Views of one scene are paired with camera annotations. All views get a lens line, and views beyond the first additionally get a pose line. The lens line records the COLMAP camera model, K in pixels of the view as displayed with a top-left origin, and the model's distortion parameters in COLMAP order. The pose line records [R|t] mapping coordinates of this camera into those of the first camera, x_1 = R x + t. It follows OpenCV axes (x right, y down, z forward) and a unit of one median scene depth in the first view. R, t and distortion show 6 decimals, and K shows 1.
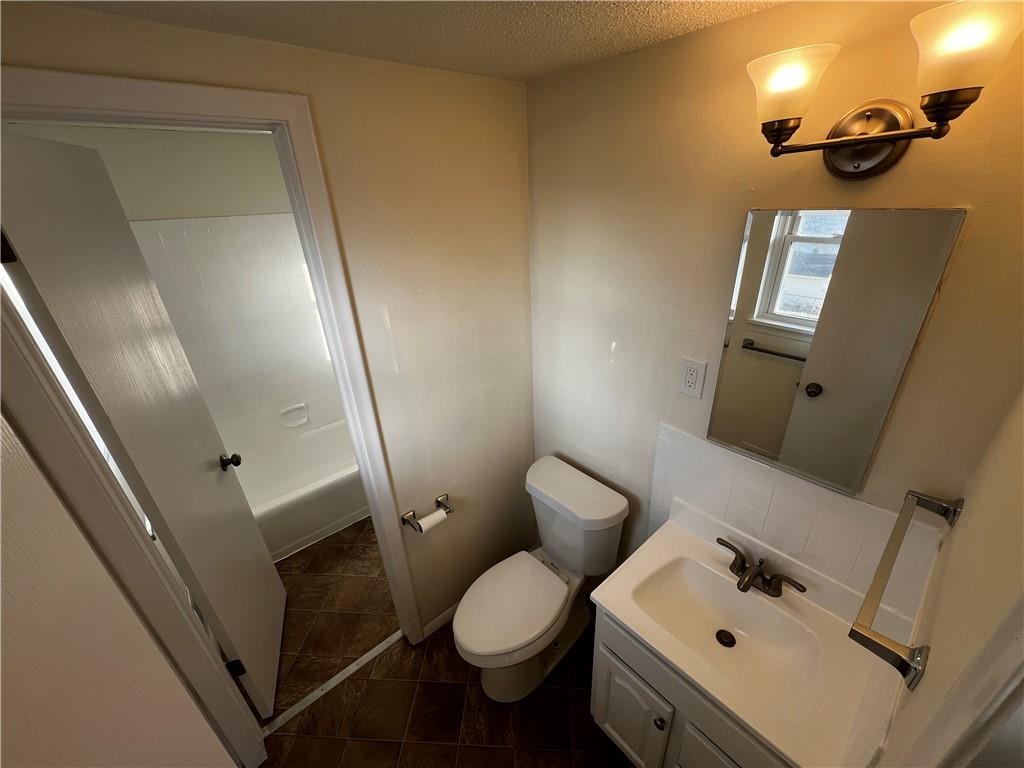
lens RADIAL K [[410.4, 0, 509.9], [0, 410.4, 386.6], [0, 0, 1]] dist [-0.000346, -0.000115]
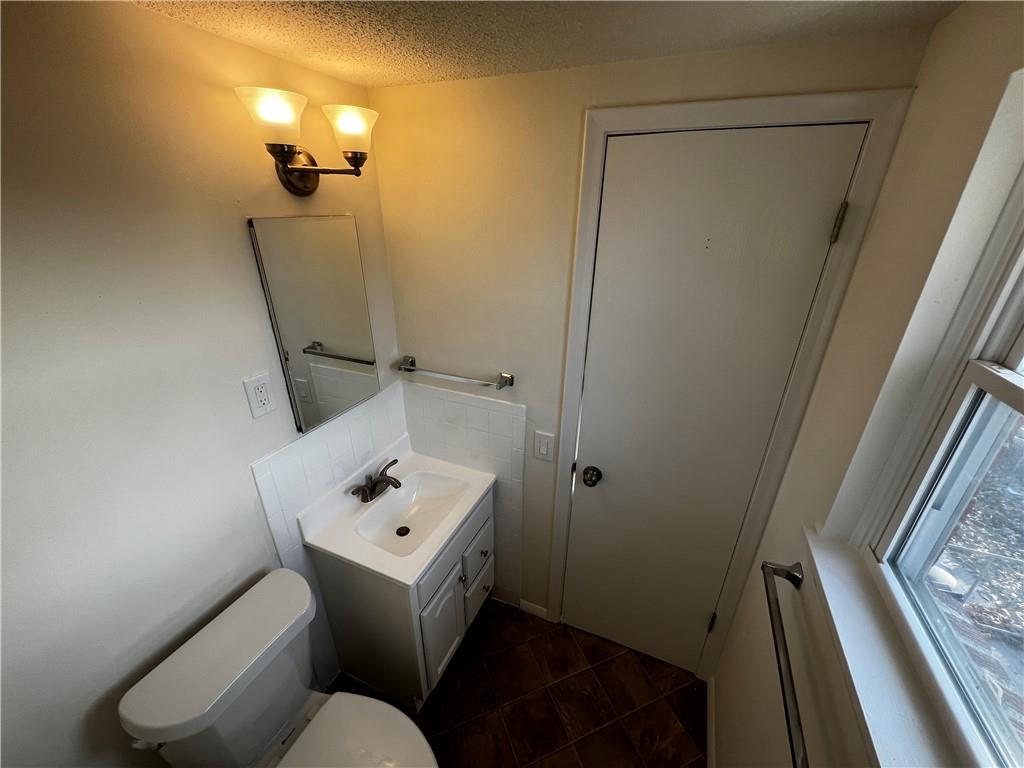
lens RADIAL K [[407.8, 0, 511.6], [0, 407.8, 387.8], [0, 0, 1]] dist [0.001070, 0.000165]
pose [[-0.427168, -0.333587, 0.840385, -0.597712], [0.398604, 0.764781, 0.506186, -0.285295], [-0.811568, 0.551207, -0.193721, 0.708402]]
